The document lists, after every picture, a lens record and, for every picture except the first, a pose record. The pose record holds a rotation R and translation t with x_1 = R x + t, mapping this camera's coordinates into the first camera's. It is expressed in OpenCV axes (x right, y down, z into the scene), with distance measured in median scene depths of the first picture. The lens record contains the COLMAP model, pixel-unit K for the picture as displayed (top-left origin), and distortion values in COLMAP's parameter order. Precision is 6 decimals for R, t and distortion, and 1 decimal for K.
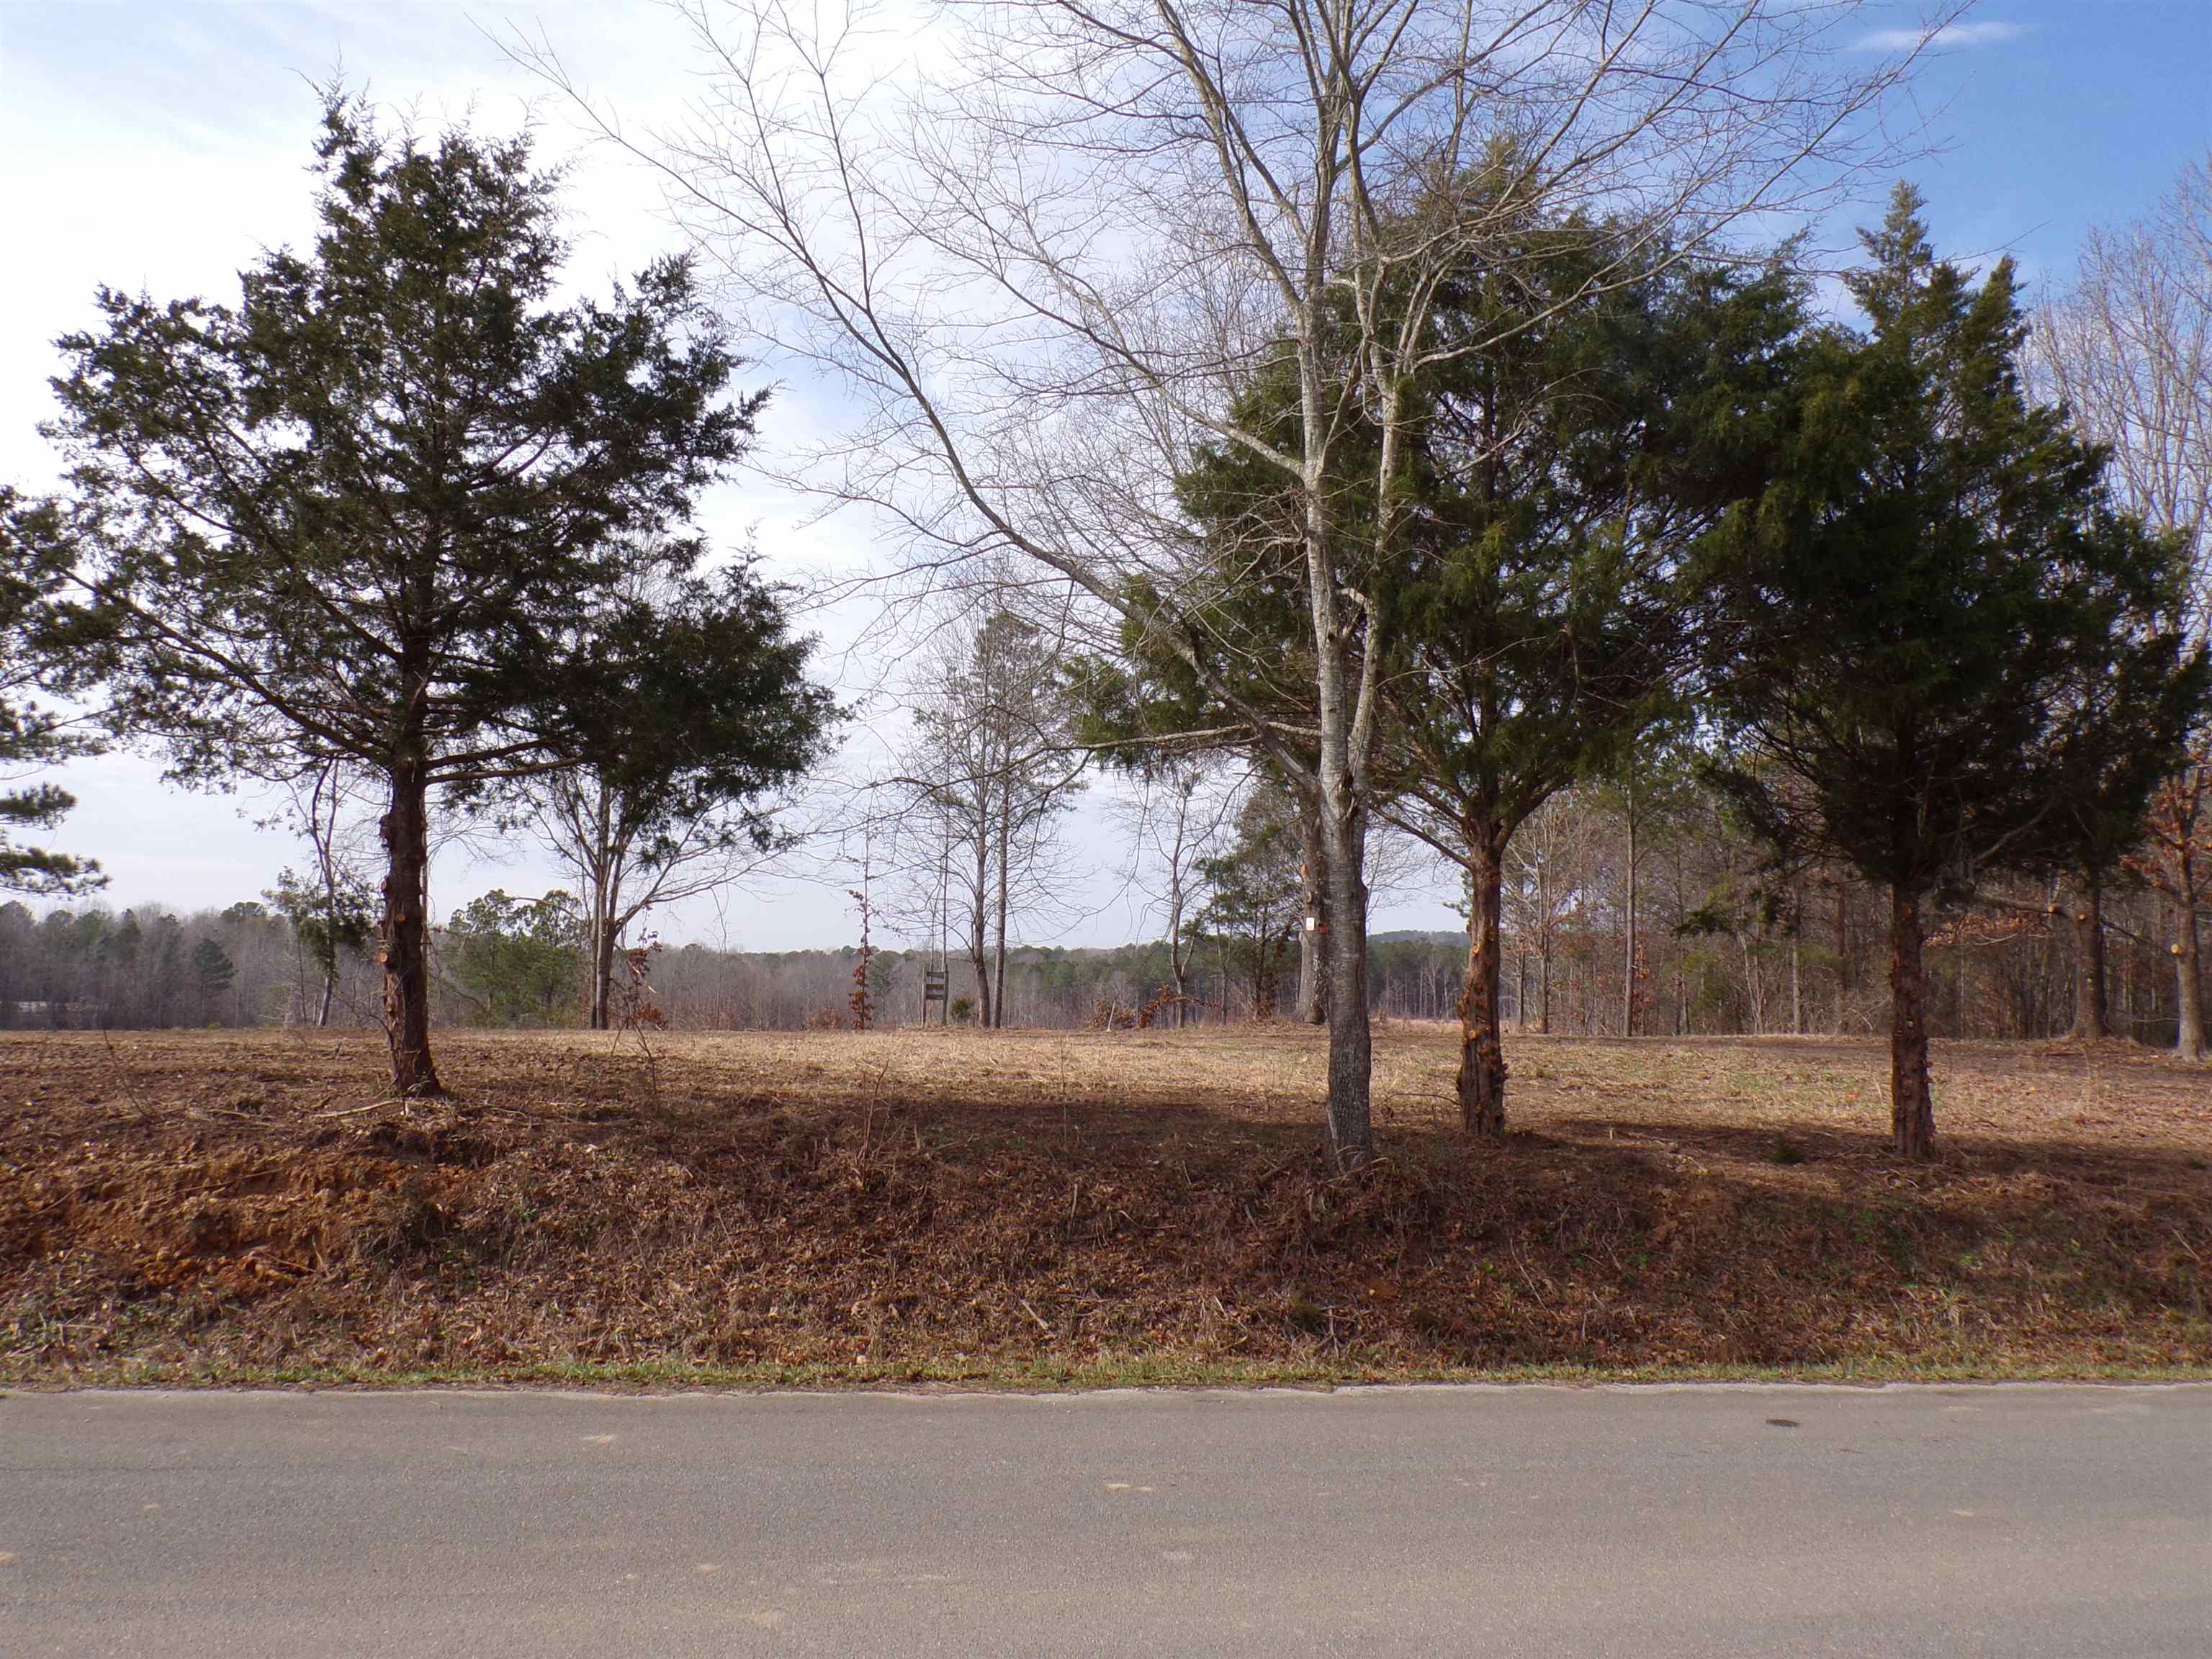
lens RADIAL K [[1852.0, 0, 1100.6], [0, 1852.0, 833.0], [0, 0, 1]] dist [0.002491, 0.023620]
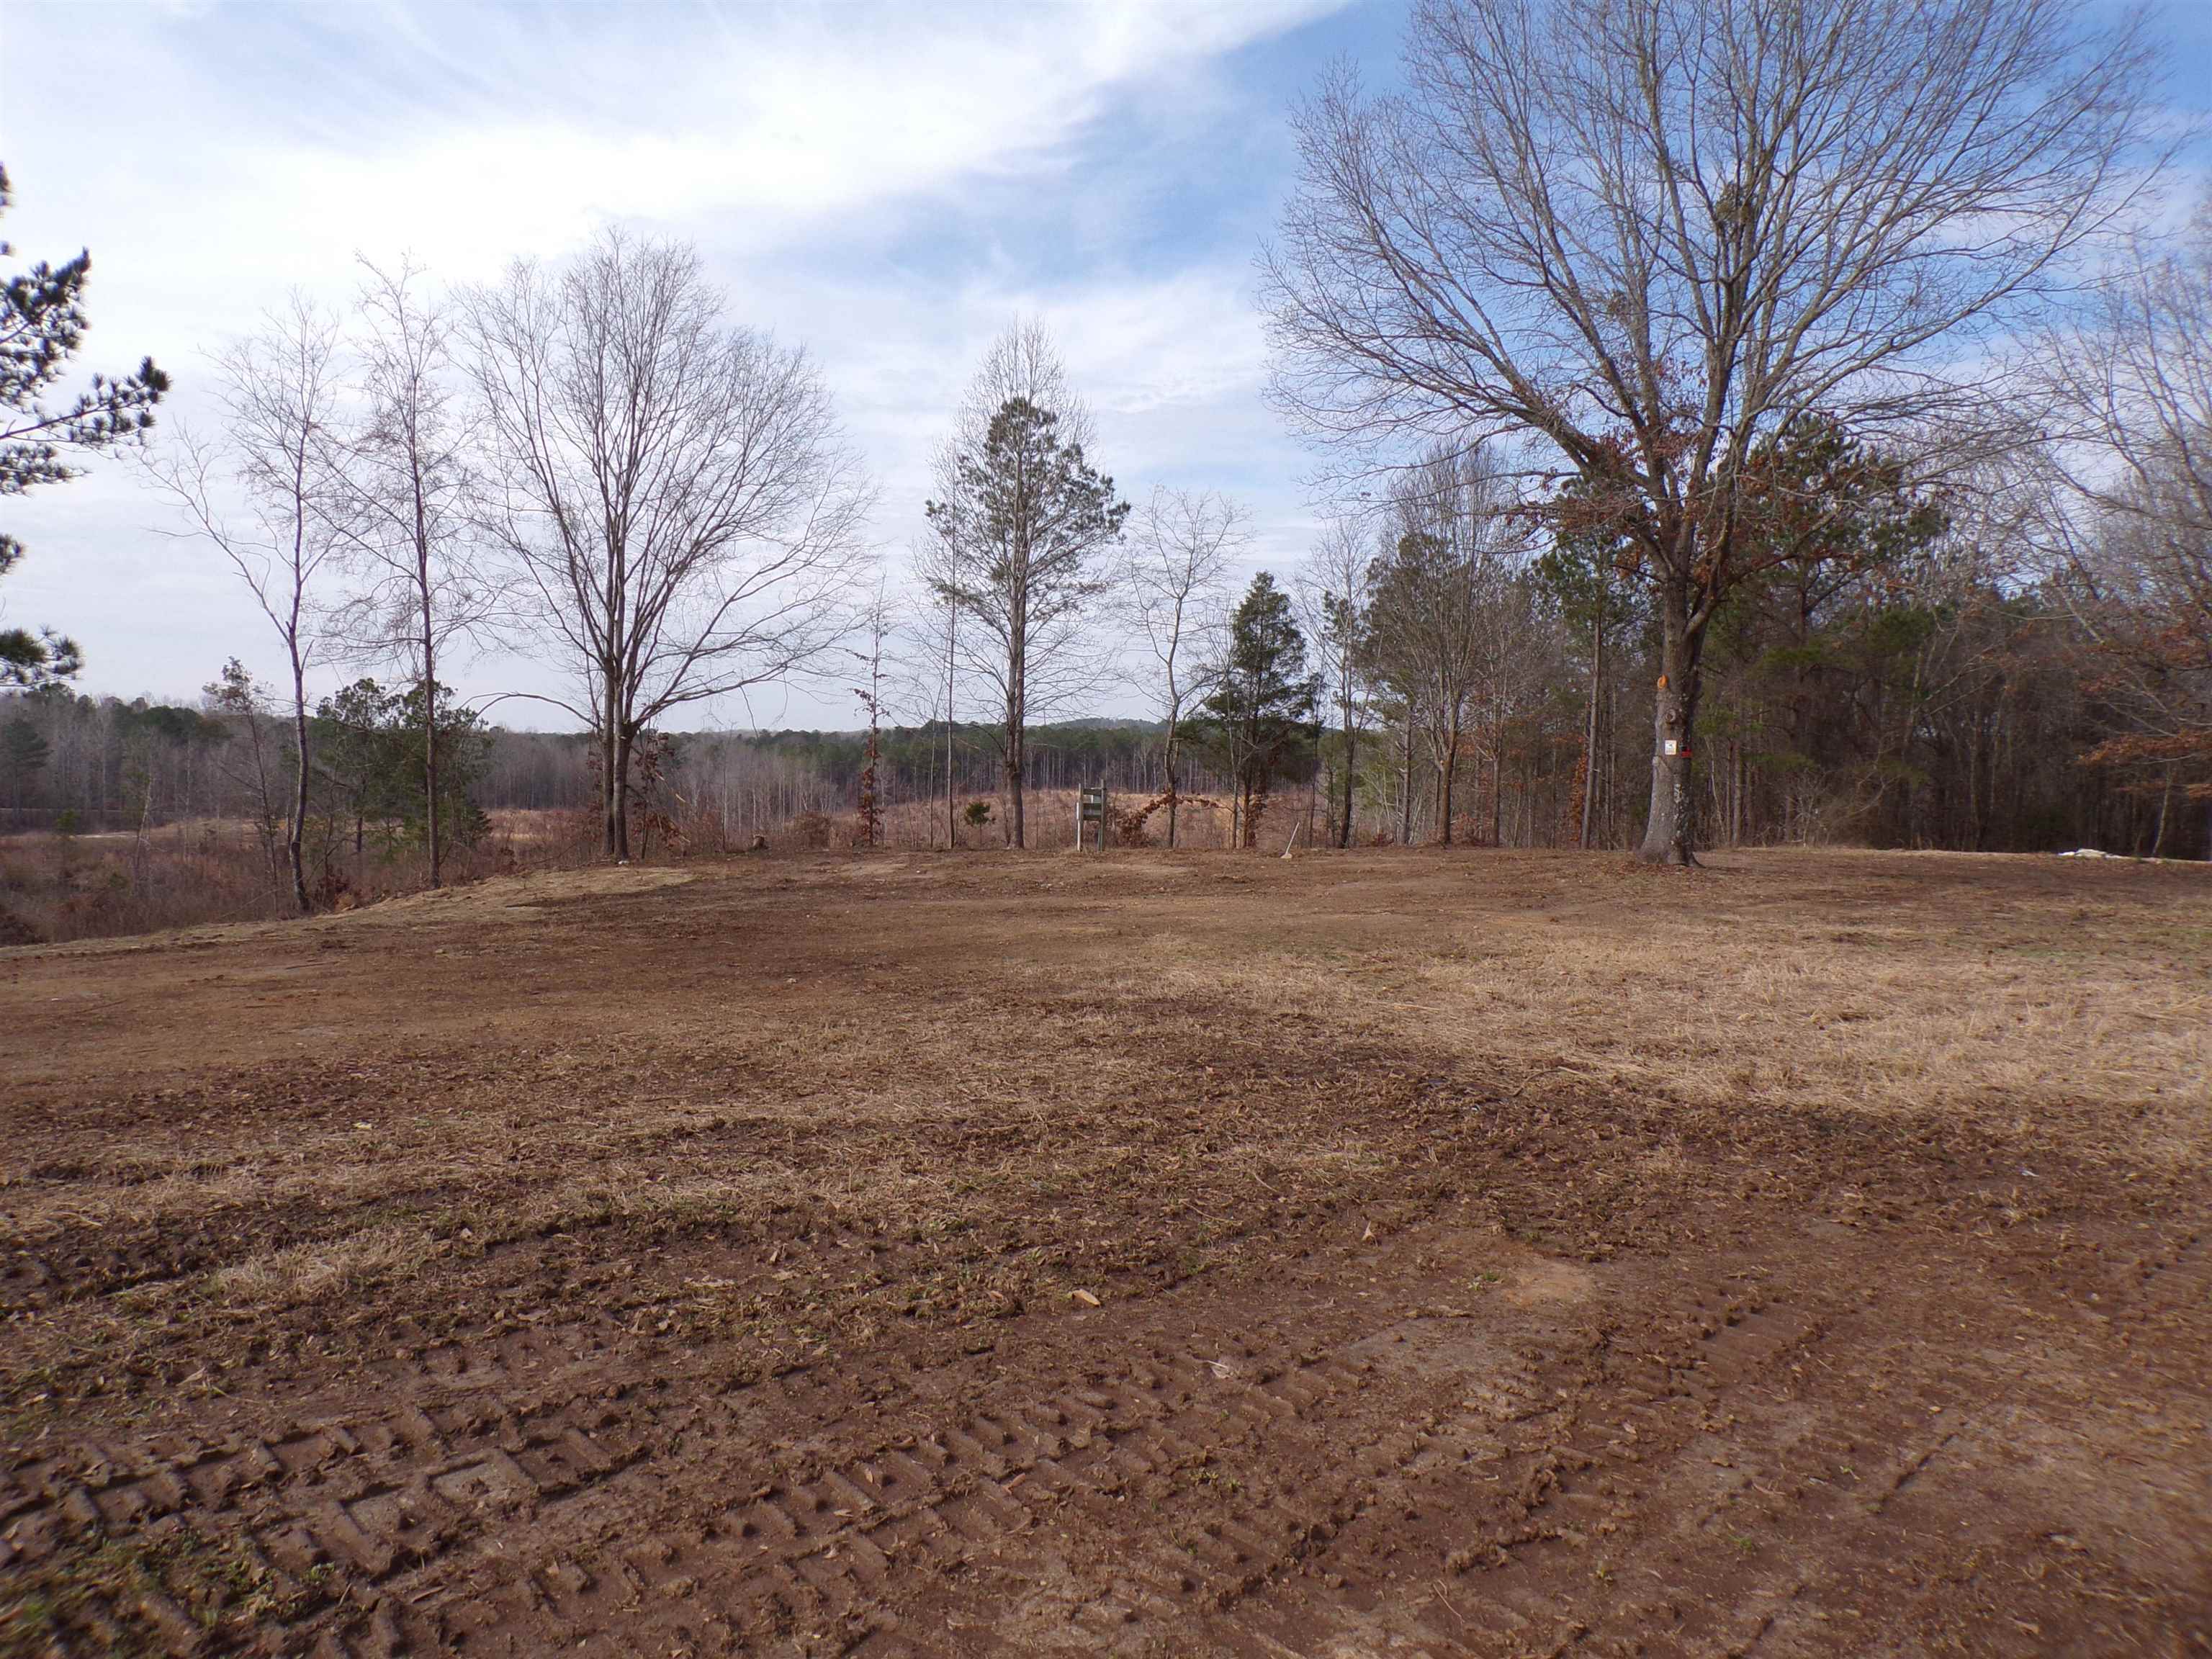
lens RADIAL K [[1489.1, 0, 1112.5], [0, 1489.1, 822.4], [0, 0, 1]] dist [0.009290, 0.003097]
pose [[0.980720, -0.003499, 0.195389, -0.156115], [-0.020481, 0.992493, 0.120575, 0.003626], [-0.194344, -0.122252, 0.973286, 0.219185]]
